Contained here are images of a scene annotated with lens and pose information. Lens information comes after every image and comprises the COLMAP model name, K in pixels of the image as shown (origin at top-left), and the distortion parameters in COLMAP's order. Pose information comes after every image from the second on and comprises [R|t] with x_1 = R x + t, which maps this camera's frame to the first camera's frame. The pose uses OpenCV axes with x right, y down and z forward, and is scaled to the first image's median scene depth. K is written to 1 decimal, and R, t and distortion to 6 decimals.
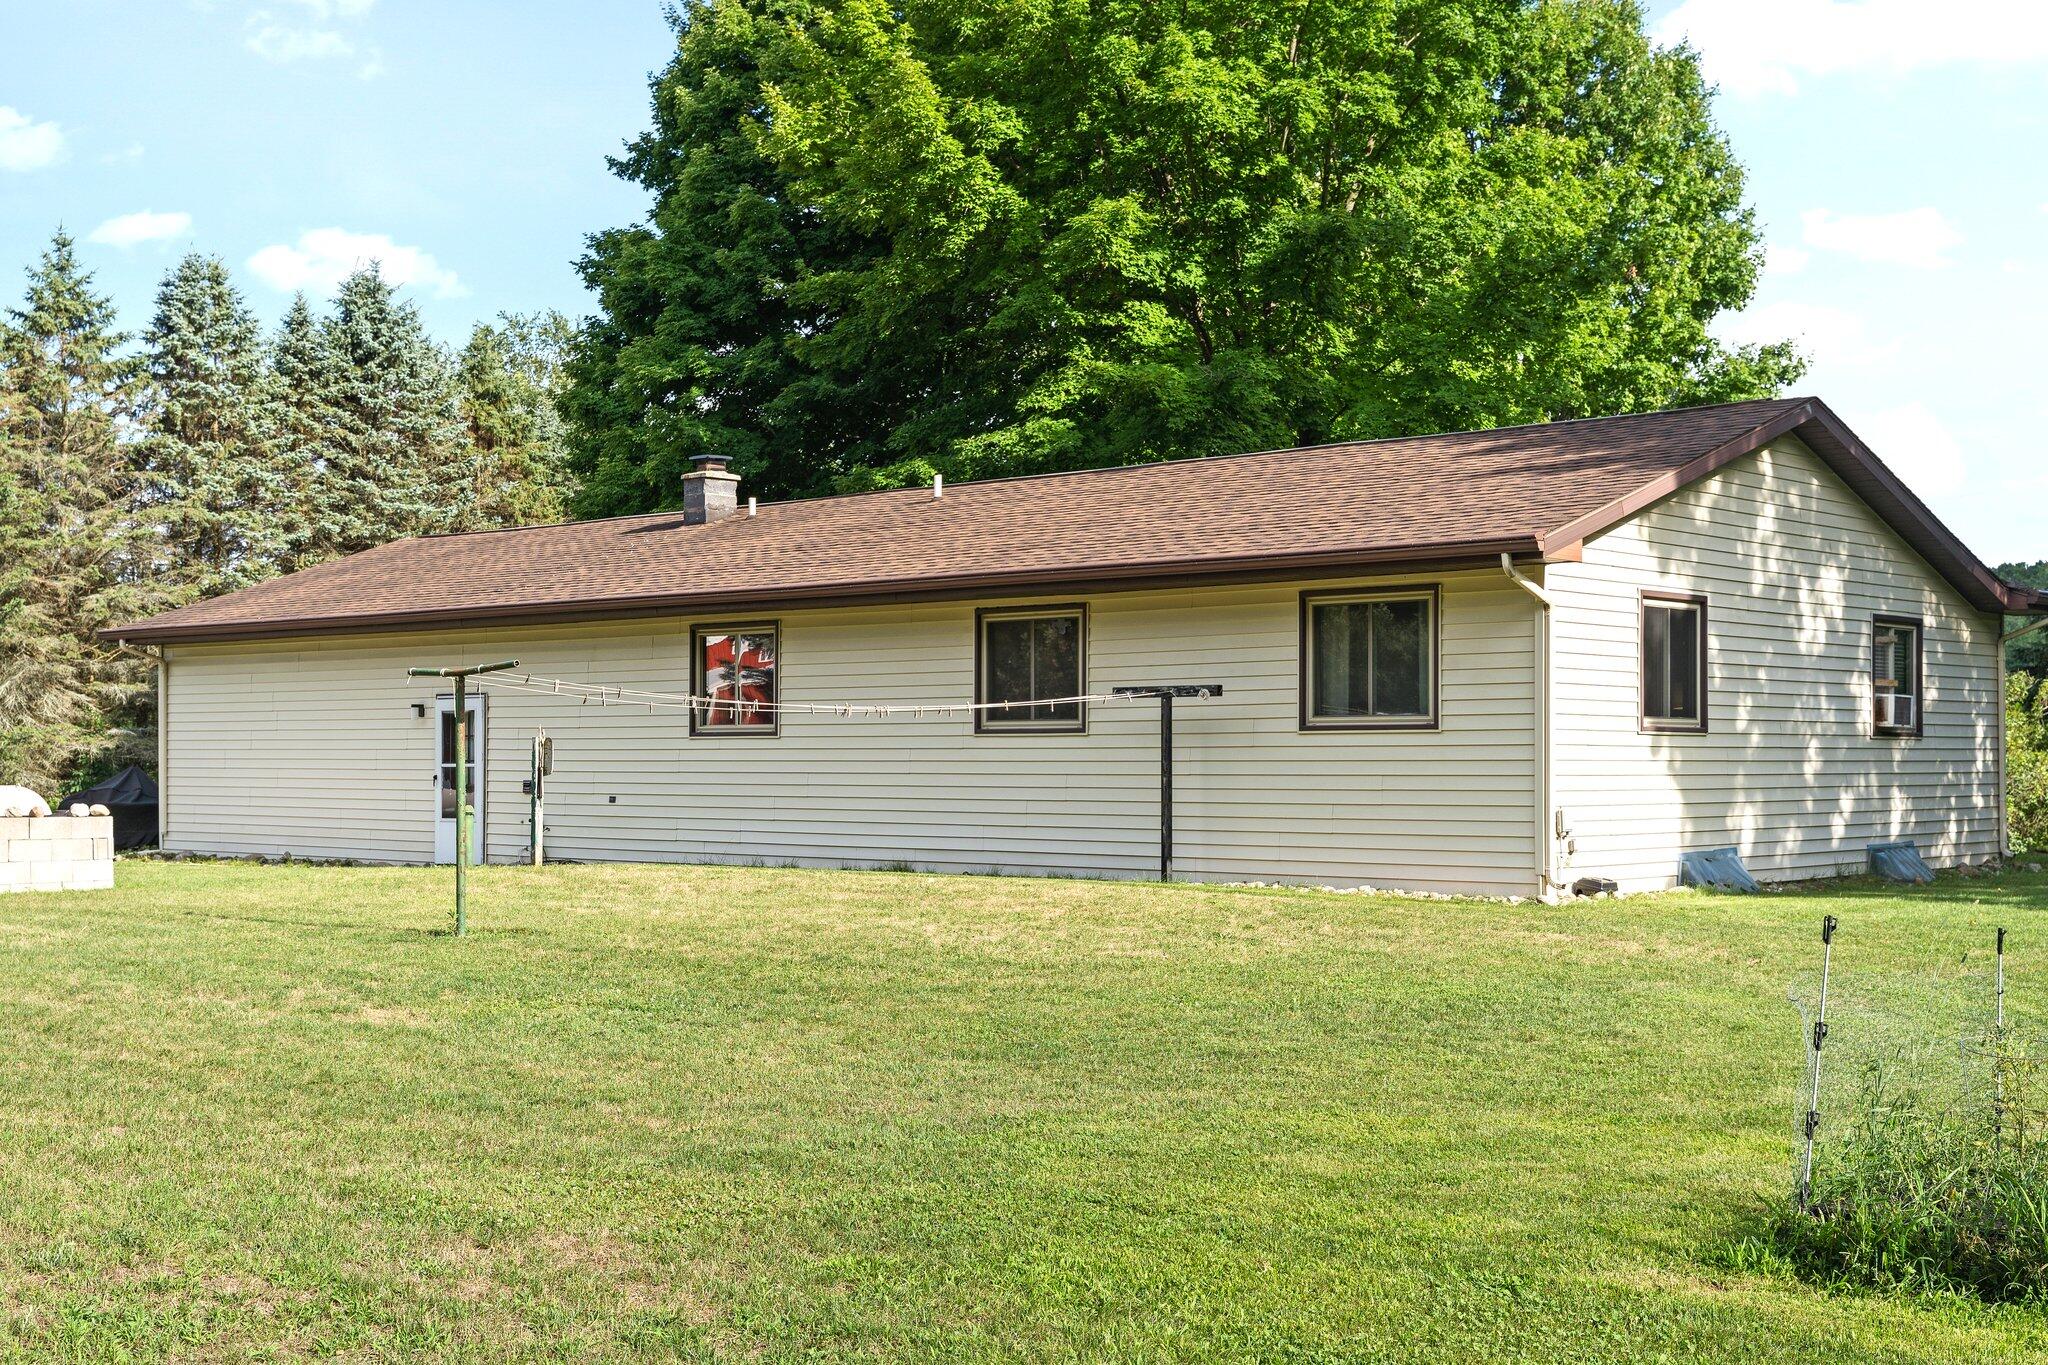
lens RADIAL K [[2591.1, 0, 1011.0], [0, 2591.1, 700.0], [0, 0, 1]] dist [-0.068104, 0.000000]
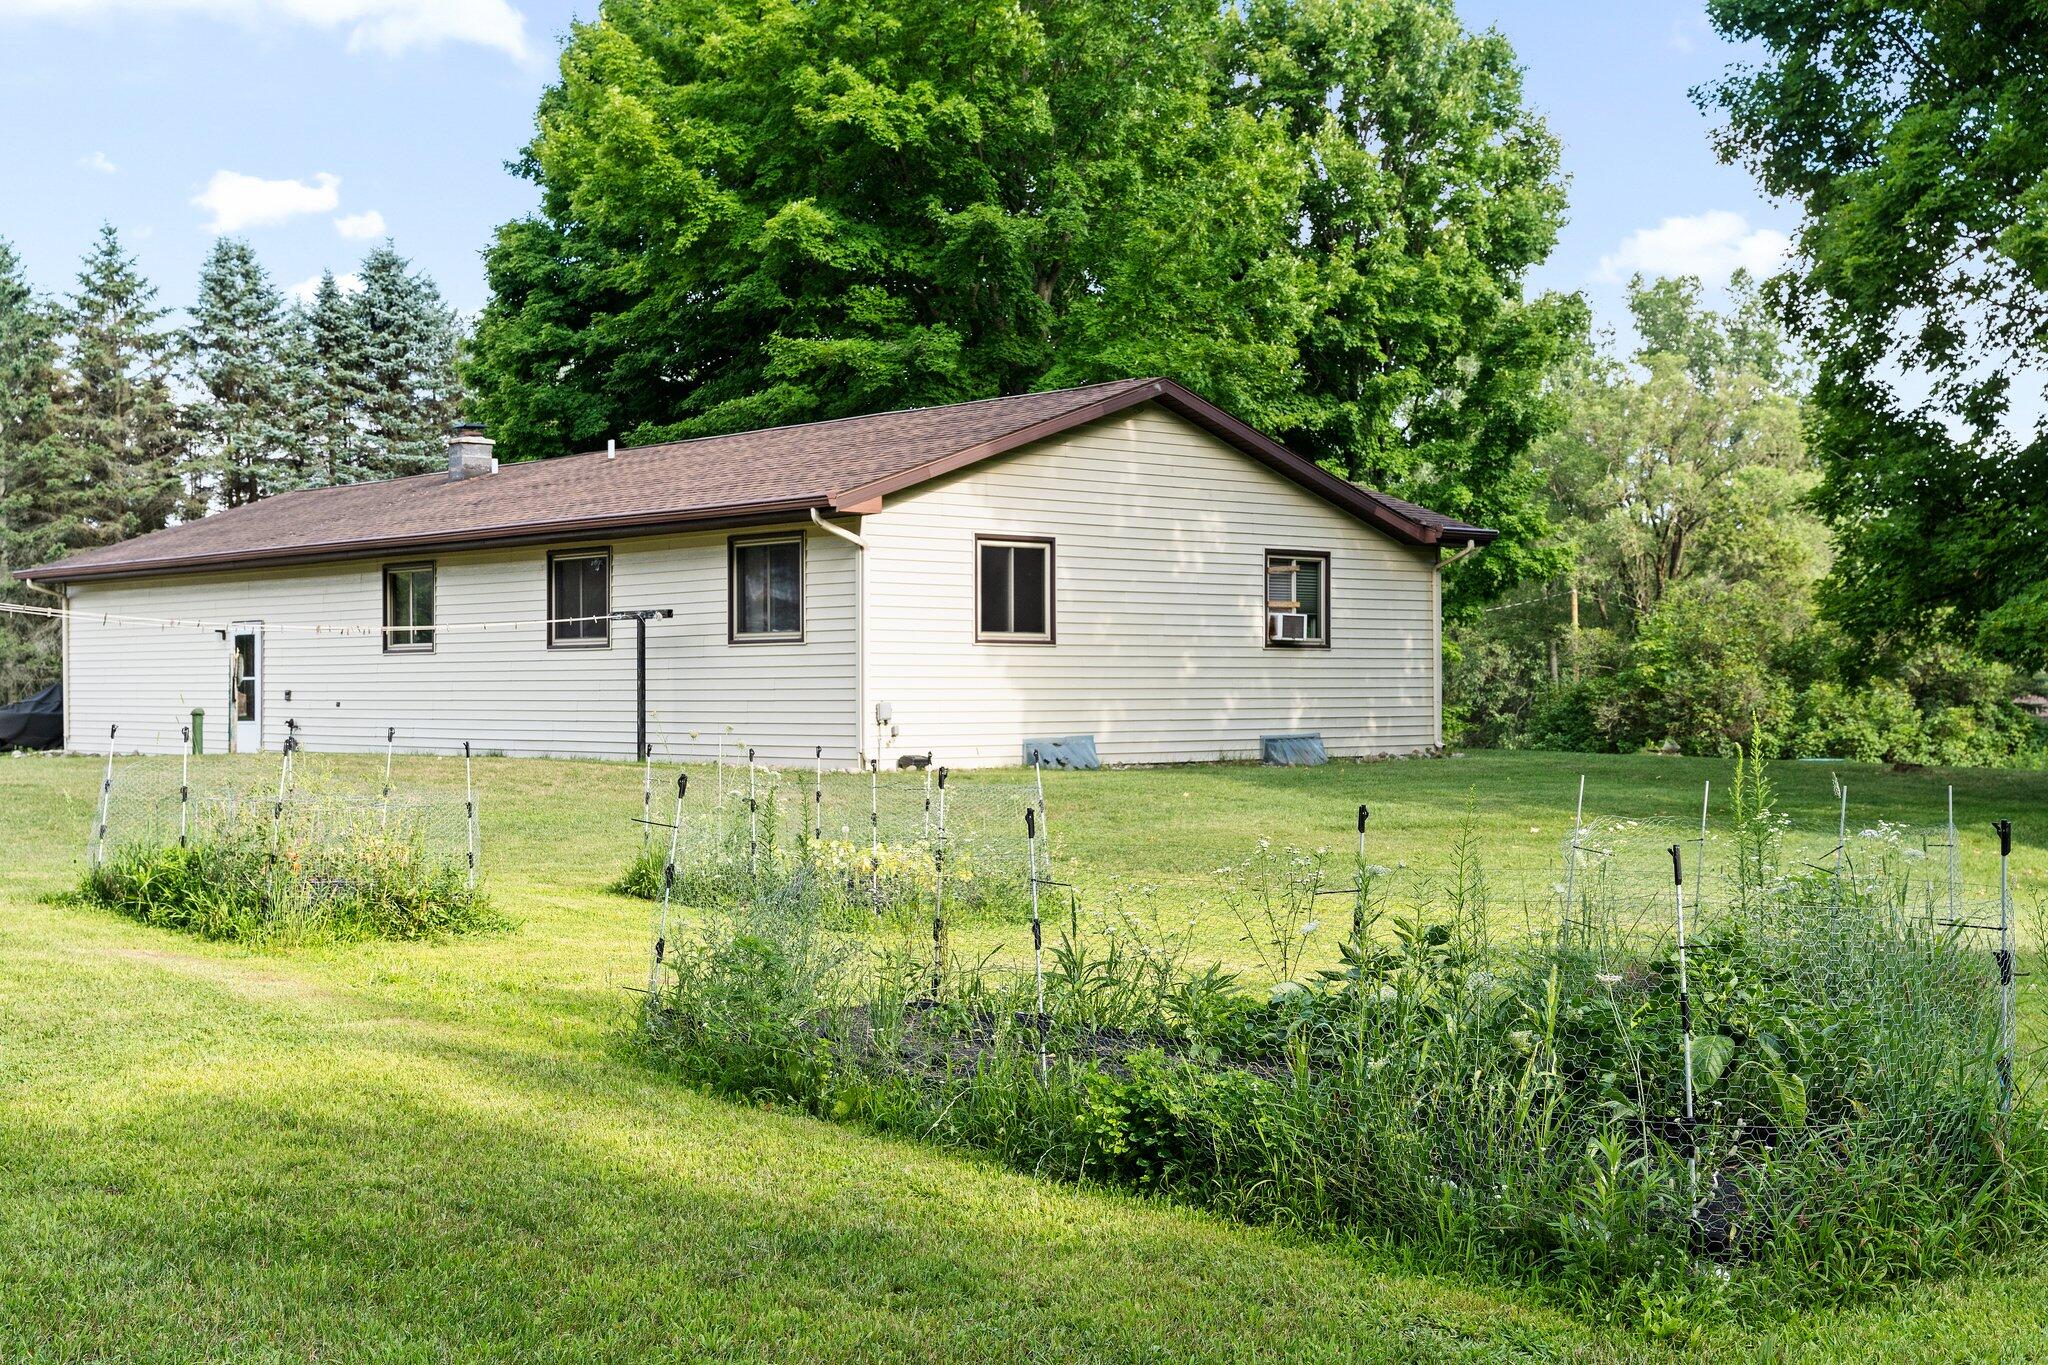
lens RADIAL K [[2591.1, 0, 1038.0], [0, 2591.1, 669.8], [0, 0, 1]] dist [-0.068104, 0.000000]
pose [[0.995465, -0.004494, -0.095021, 0.259247], [0.006061, 0.999850, 0.016207, 0.003009], [0.094934, -0.016710, 0.995343, -0.183207]]
